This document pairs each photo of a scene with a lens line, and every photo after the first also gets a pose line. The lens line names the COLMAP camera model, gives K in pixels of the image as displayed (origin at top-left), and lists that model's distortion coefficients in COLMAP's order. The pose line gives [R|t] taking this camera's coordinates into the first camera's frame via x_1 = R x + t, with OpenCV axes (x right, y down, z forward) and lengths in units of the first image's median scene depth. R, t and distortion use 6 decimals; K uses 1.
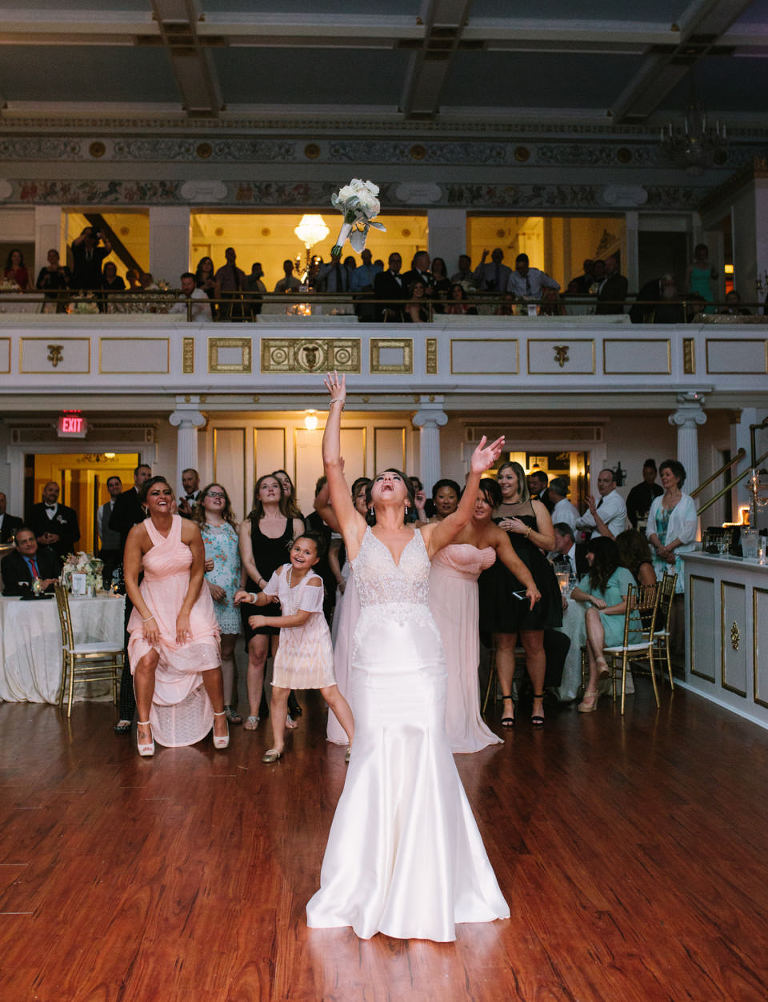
lens RADIAL K [[1222.8, 0, 386.2], [0, 1222.8, 432.7], [0, 0, 1]] dist [-0.067429, 0.071954]
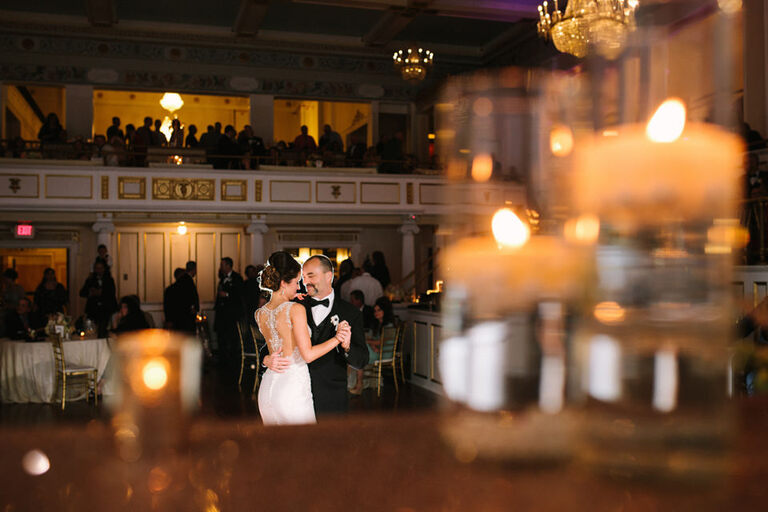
lens RADIAL K [[828.7, 0, 384.0], [0, 828.7, 256.0], [0, 0, 1]] dist [-0.071317, 0.180859]
pose [[0.974476, 0.003343, 0.224468, -0.046965], [-0.011595, 0.999304, 0.035457, -0.015796], [-0.224193, -0.037155, 0.973836, -0.125591]]
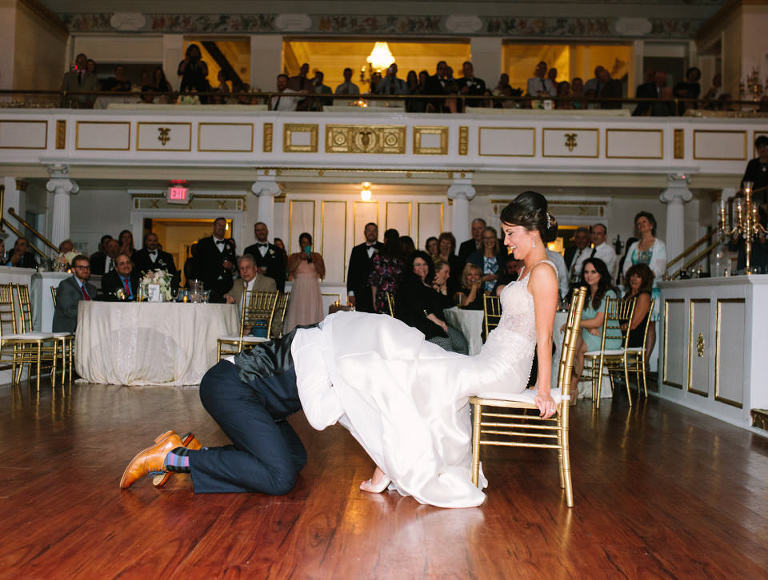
lens RADIAL K [[918.9, 0, 356.2], [0, 918.9, 287.3], [0, 0, 1]] dist [-0.064233, 0.061165]
pose [[0.993794, 0.026272, -0.108087, 0.032875], [-0.022319, 0.999043, 0.037622, 0.051303], [0.108971, -0.034976, 0.993429, 0.066372]]
